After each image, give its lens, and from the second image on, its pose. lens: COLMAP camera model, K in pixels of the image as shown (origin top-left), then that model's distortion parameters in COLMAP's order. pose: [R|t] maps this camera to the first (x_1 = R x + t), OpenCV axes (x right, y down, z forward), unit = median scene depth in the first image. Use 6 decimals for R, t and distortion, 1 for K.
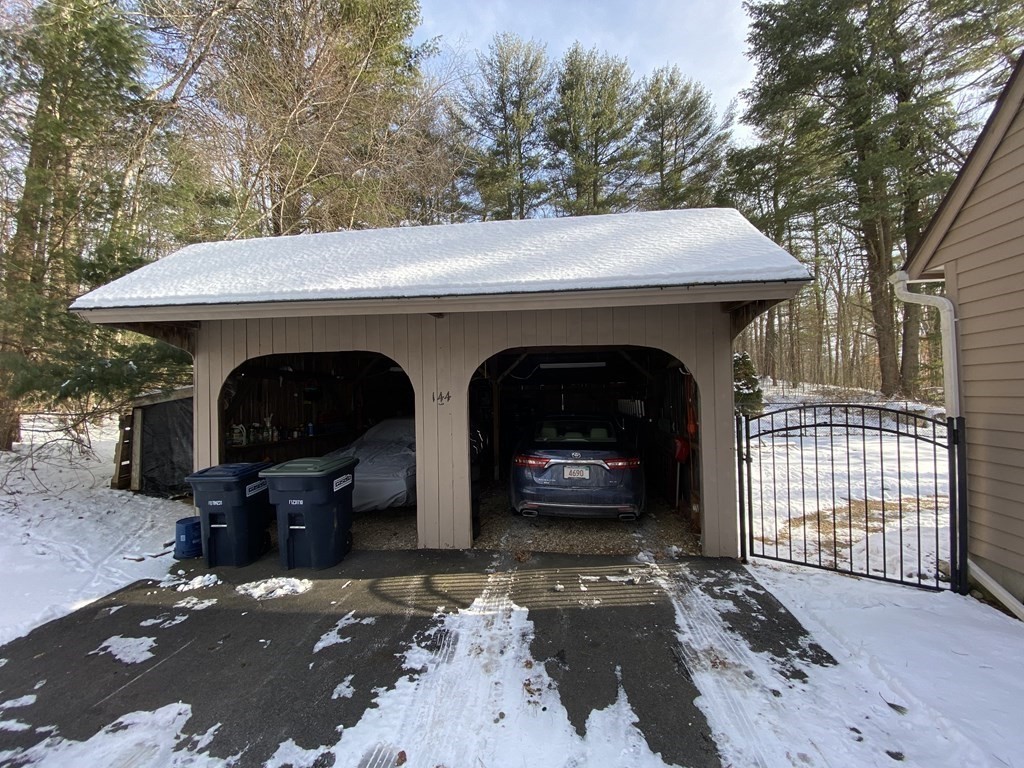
lens RADIAL K [[401.5, 0, 512.0], [0, 401.5, 384.0], [0, 0, 1]] dist [0.025351, -0.020529]
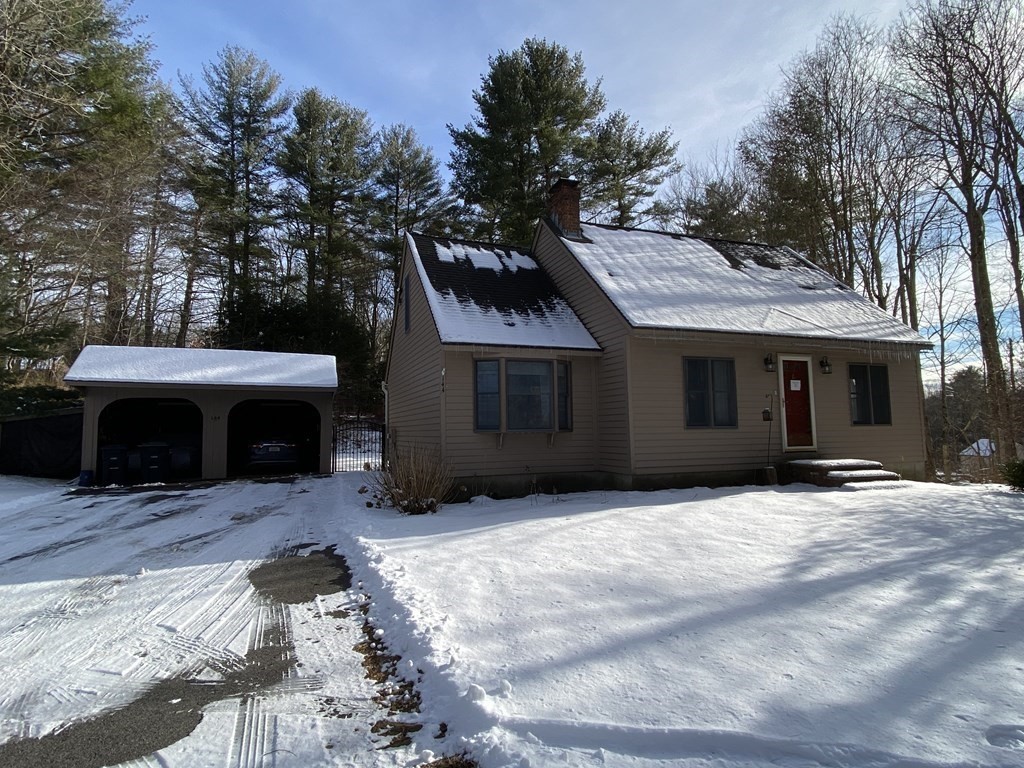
lens RADIAL K [[537.4, 0, 510.4], [0, 537.4, 375.2], [0, 0, 1]] dist [-0.000517, -0.000892]
pose [[0.876744, 0.047445, 0.478612, -0.024046], [-0.003113, 0.995662, -0.092997, 0.009933], [-0.480948, 0.080045, 0.873088, -0.370435]]
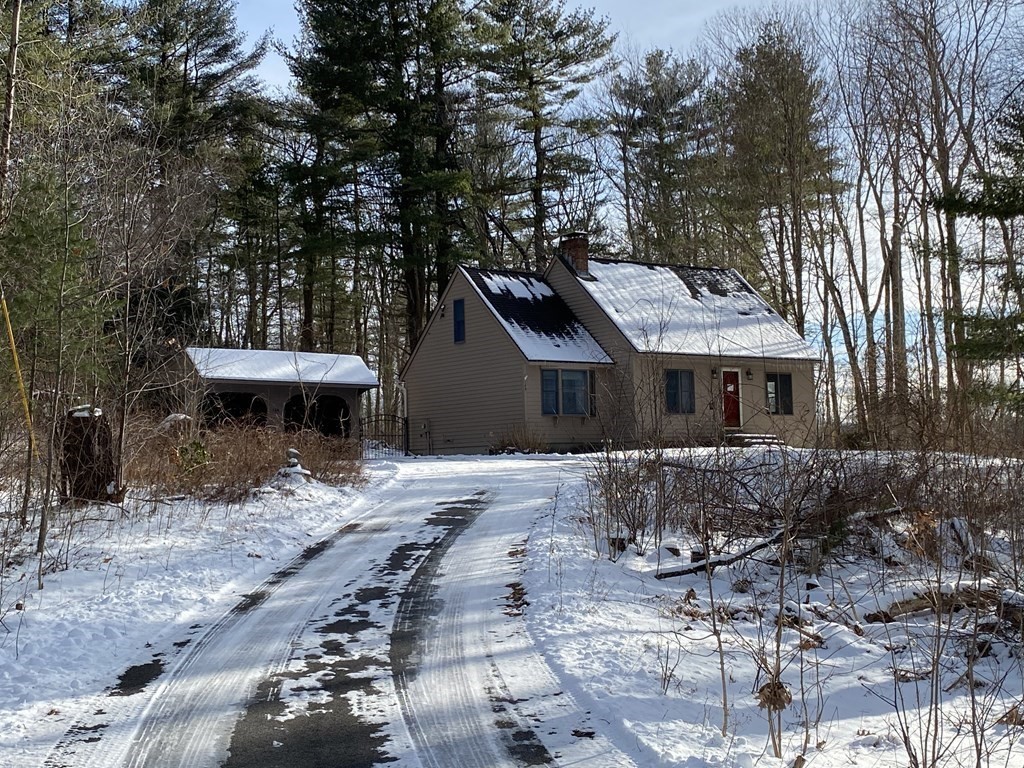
lens RADIAL K [[1374.8, 0, 512.0], [0, 1374.8, 384.0], [0, 0, 1]] dist [0.028666, -0.084910]
pose [[0.710693, 0.040044, 0.702362, -0.784949], [0.004444, 0.998103, -0.061402, 0.061337], [-0.703488, 0.046759, 0.709167, -0.953297]]
